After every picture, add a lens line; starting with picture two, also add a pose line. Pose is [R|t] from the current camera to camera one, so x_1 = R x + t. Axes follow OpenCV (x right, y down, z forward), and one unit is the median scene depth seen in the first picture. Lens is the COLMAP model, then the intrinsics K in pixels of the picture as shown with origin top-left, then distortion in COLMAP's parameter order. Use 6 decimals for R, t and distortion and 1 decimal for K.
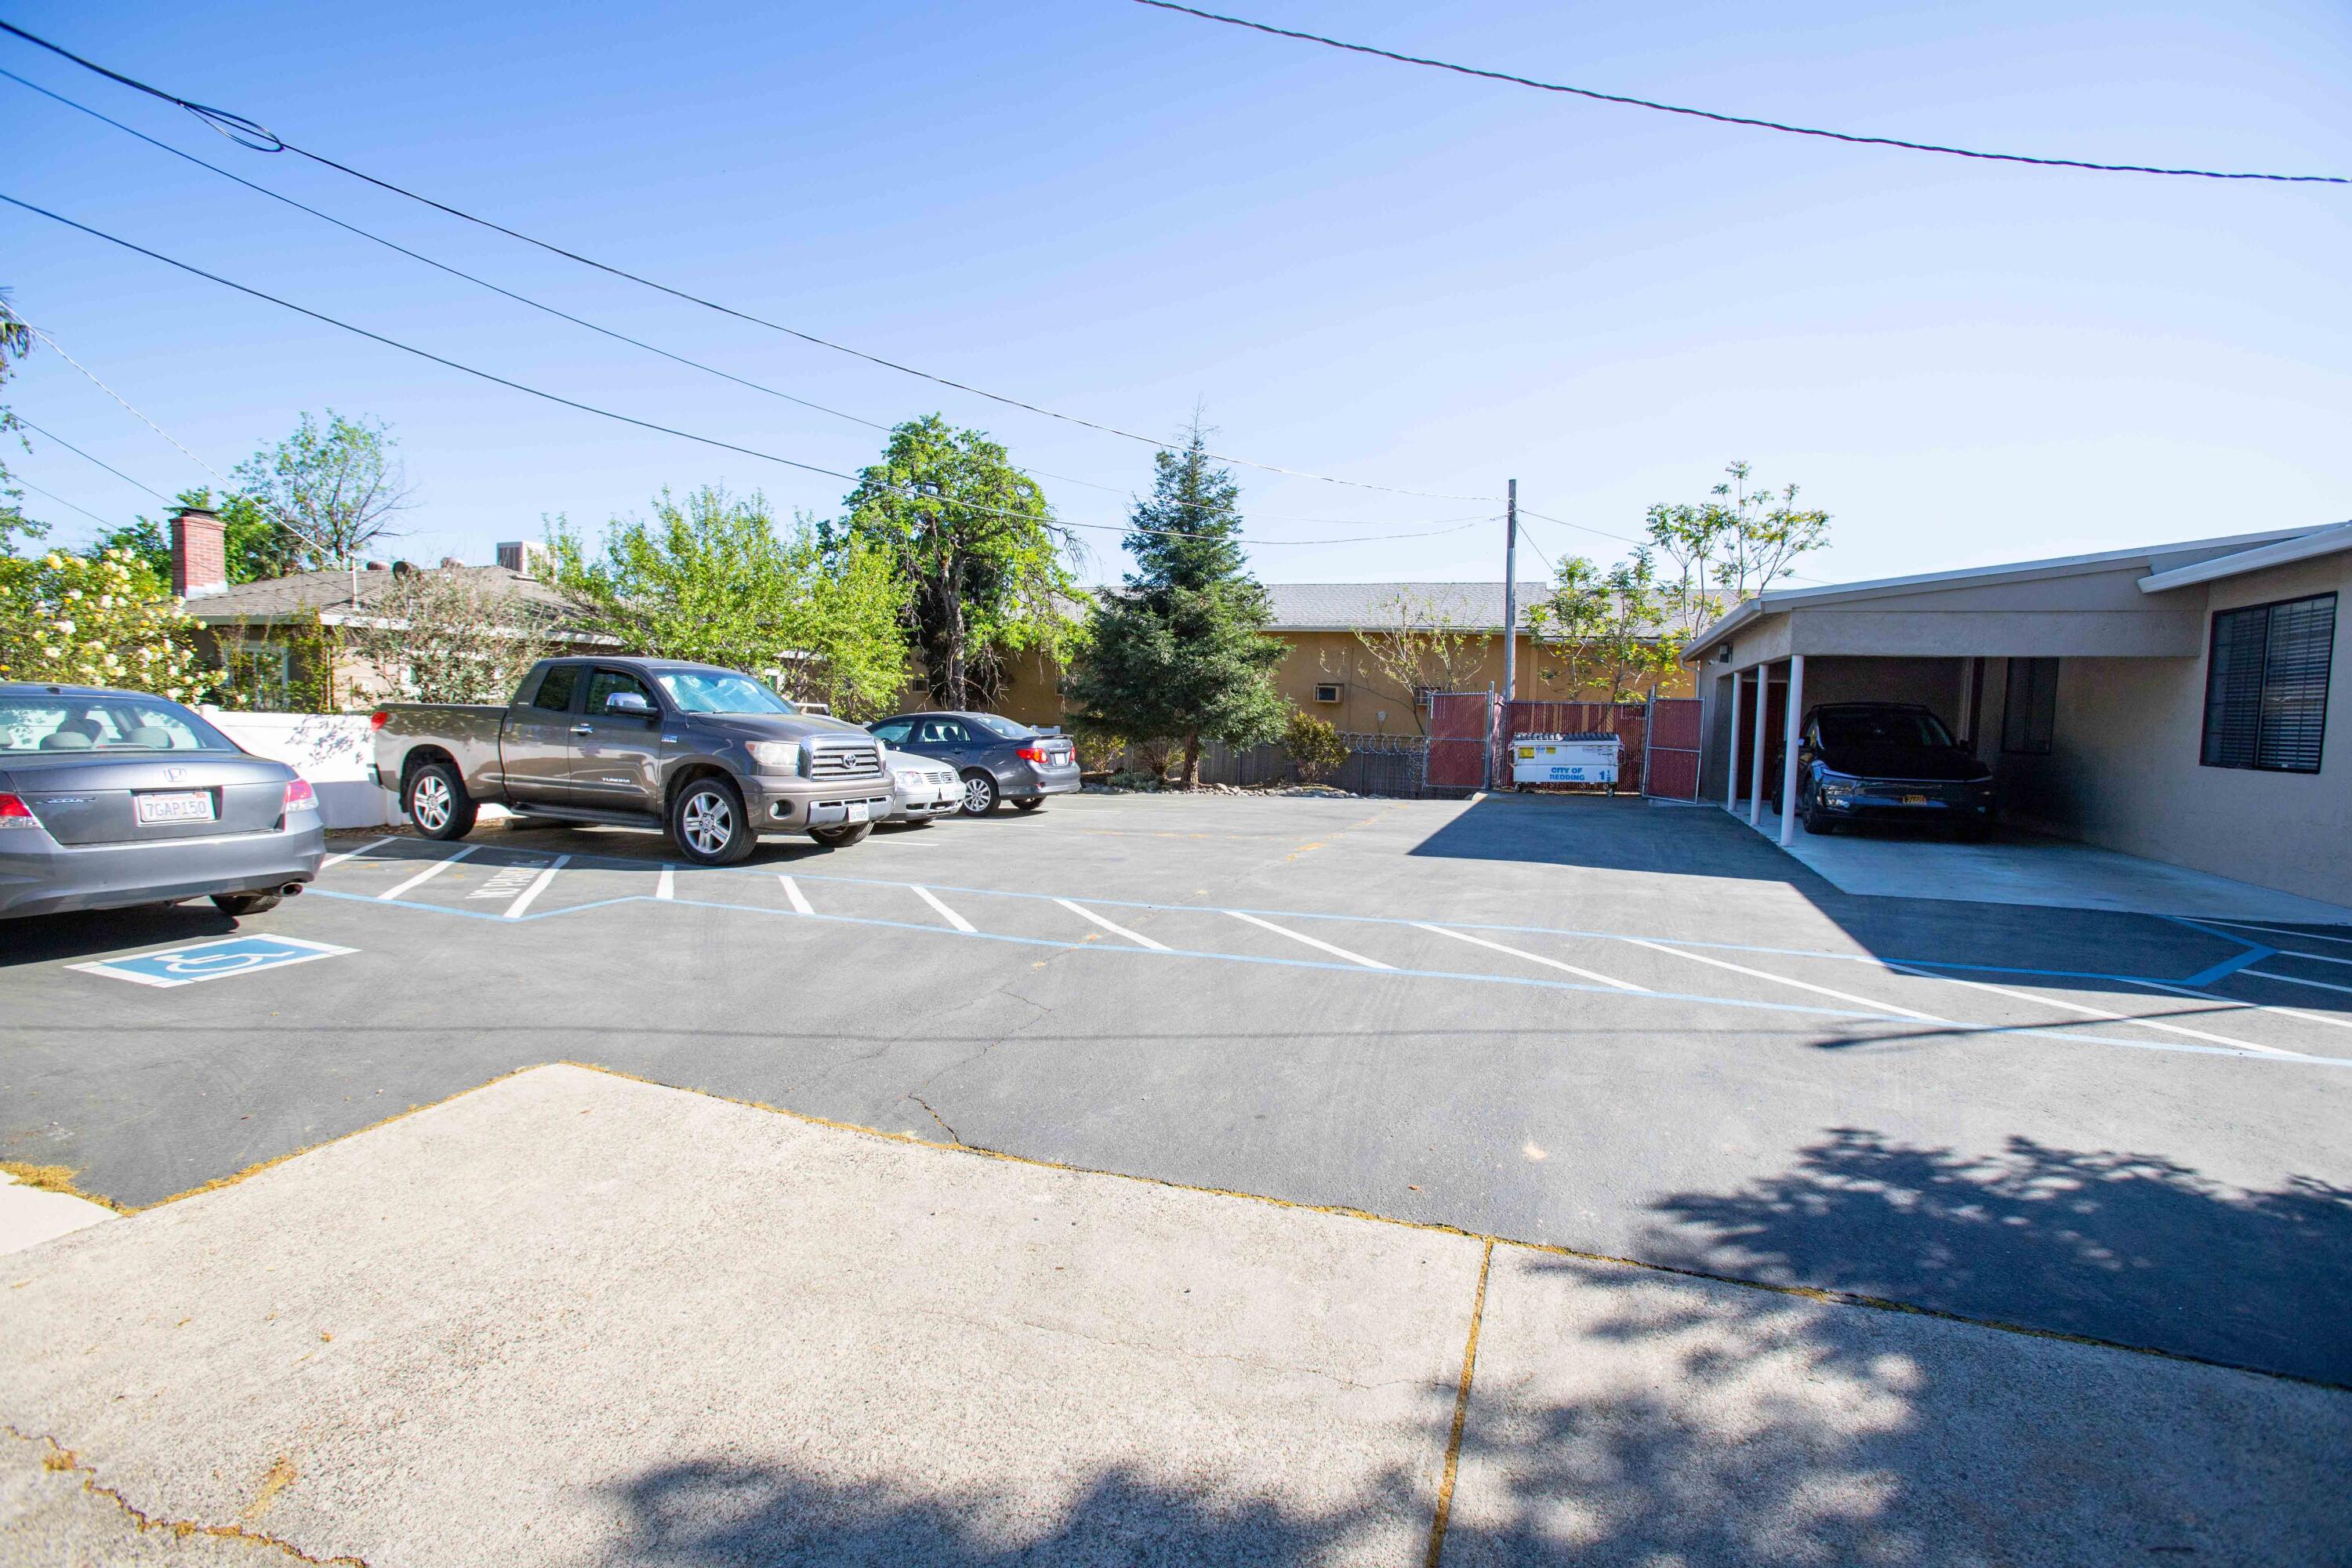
lens RADIAL K [[1073.6, 0, 1176.0], [0, 1073.6, 784.0], [0, 0, 1]] dist [-0.073927, 0.030774]
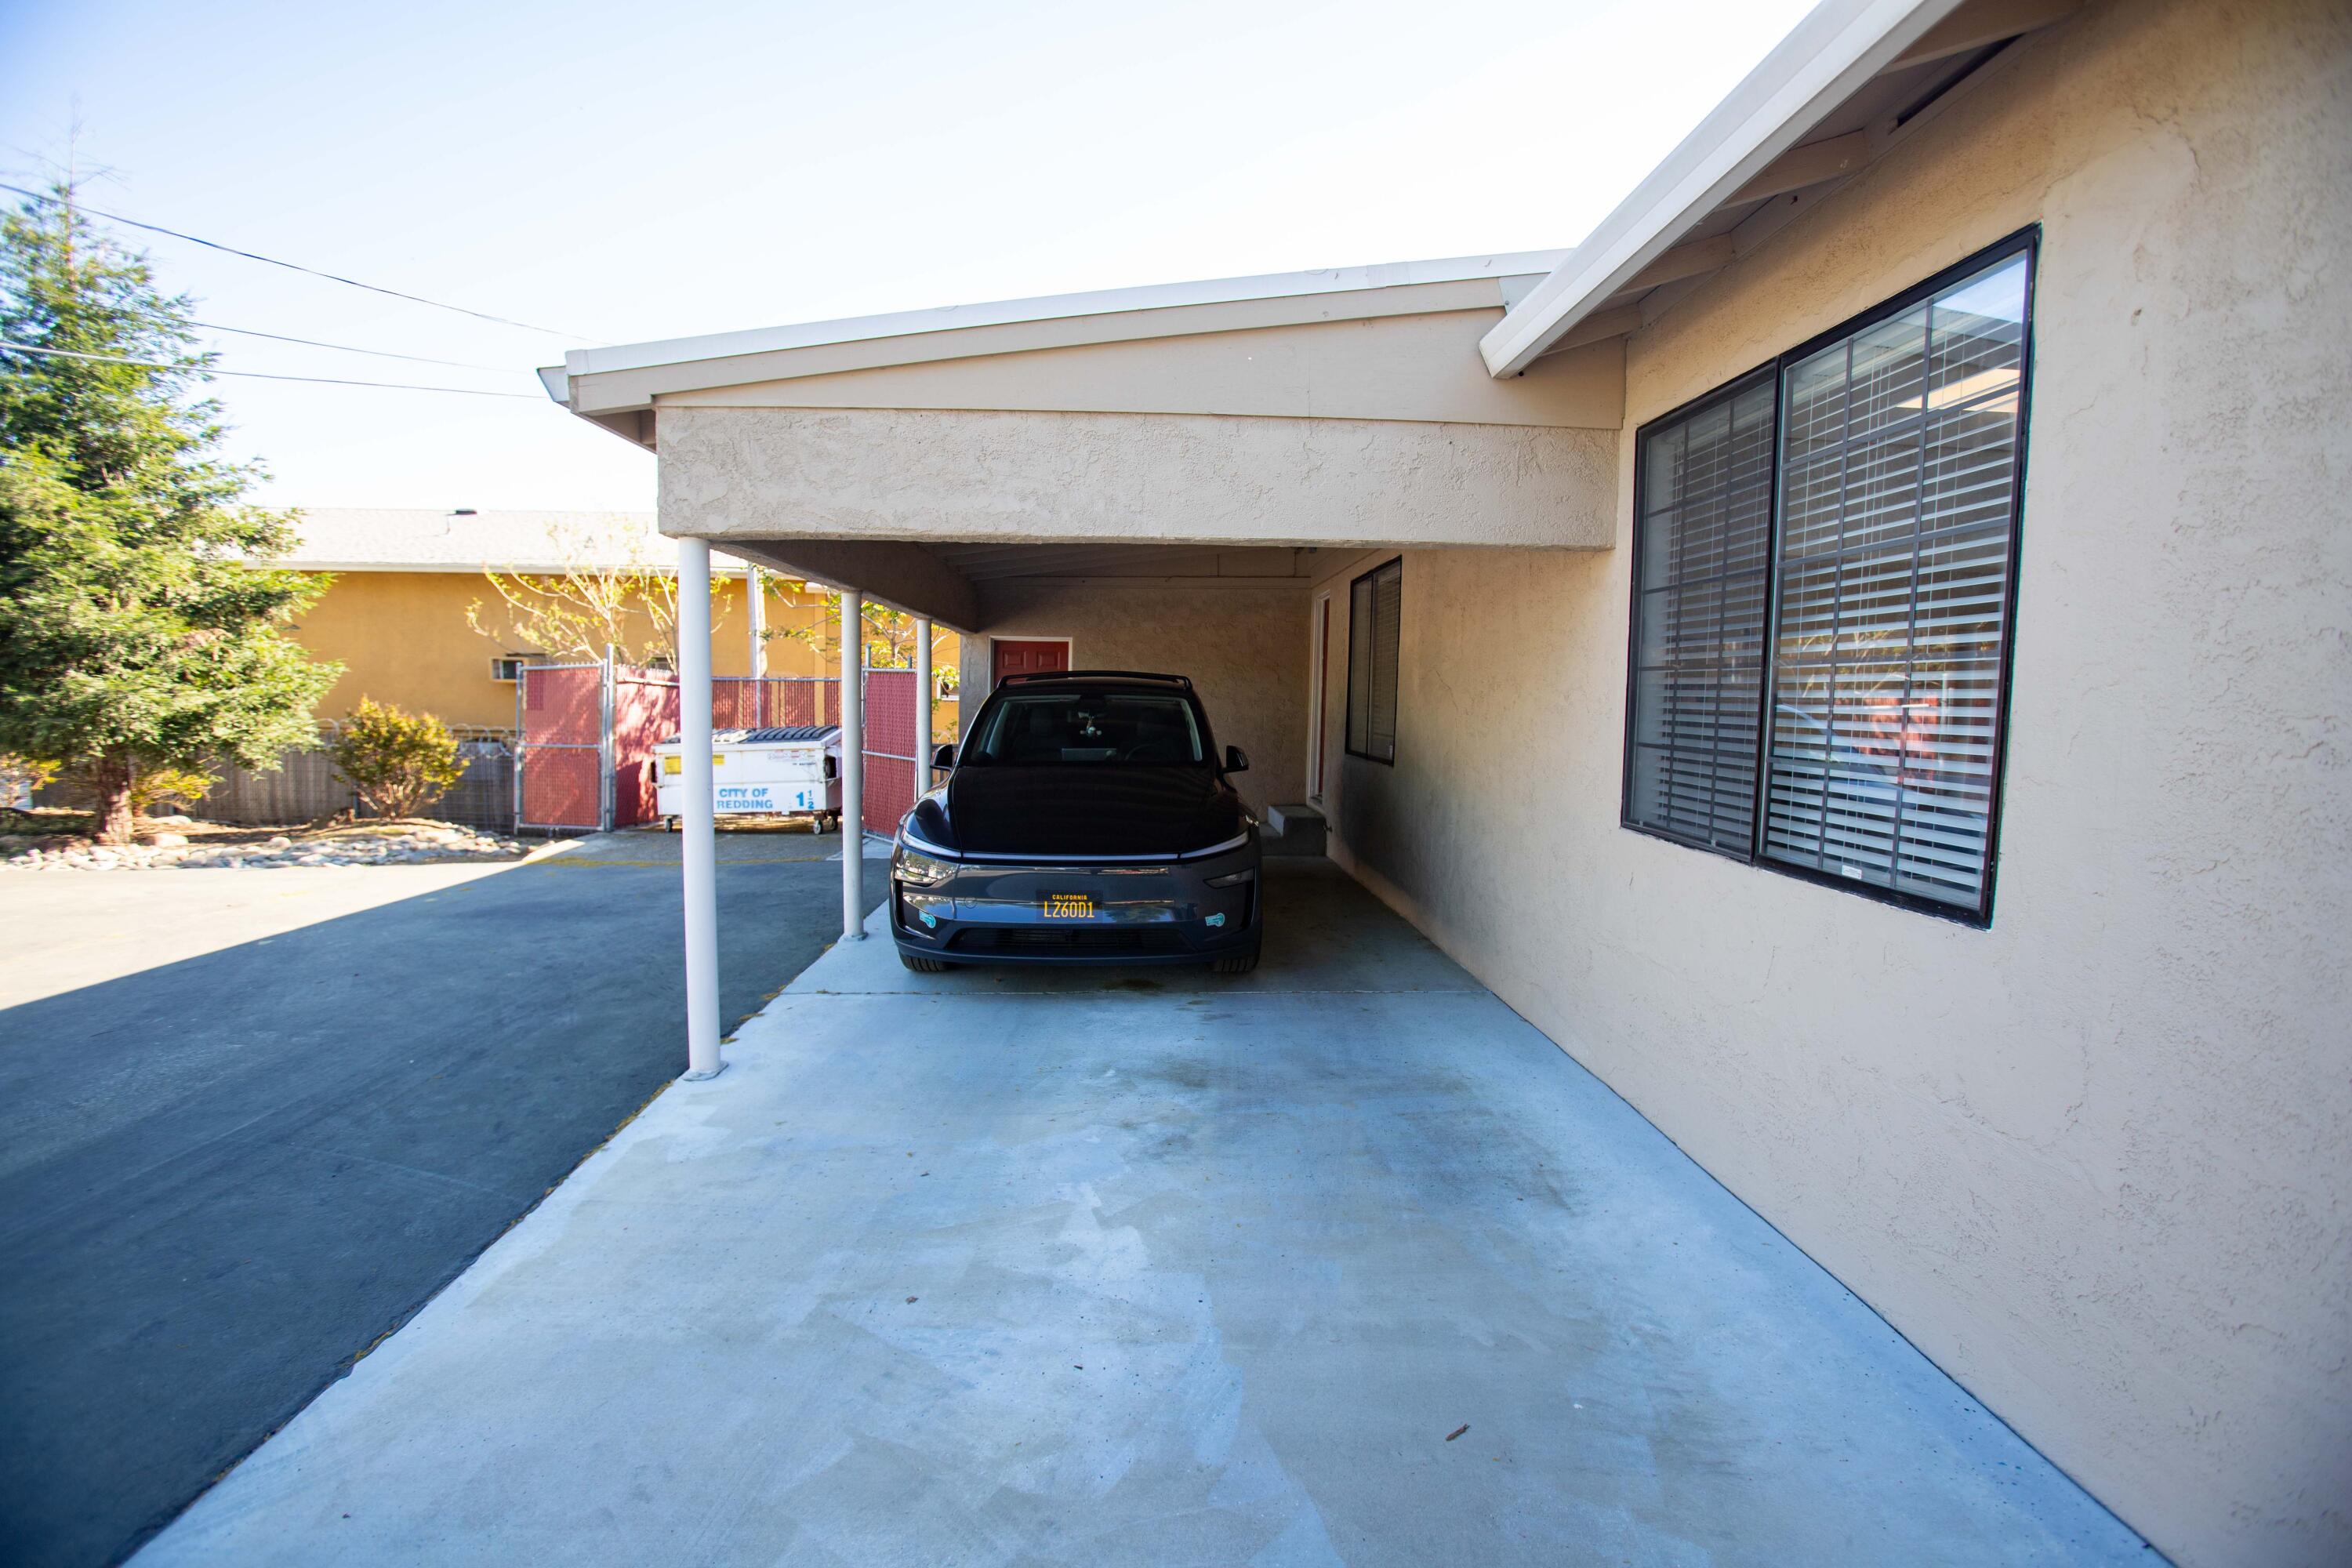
lens RADIAL K [[1073.6, 0, 1176.0], [0, 1073.6, 784.0], [0, 0, 1]] dist [-0.073927, 0.030774]
pose [[0.915532, -0.046703, 0.399526, 0.583029], [0.037419, 0.998818, 0.031012, -0.045078], [-0.400502, -0.013443, 0.916197, 0.598838]]
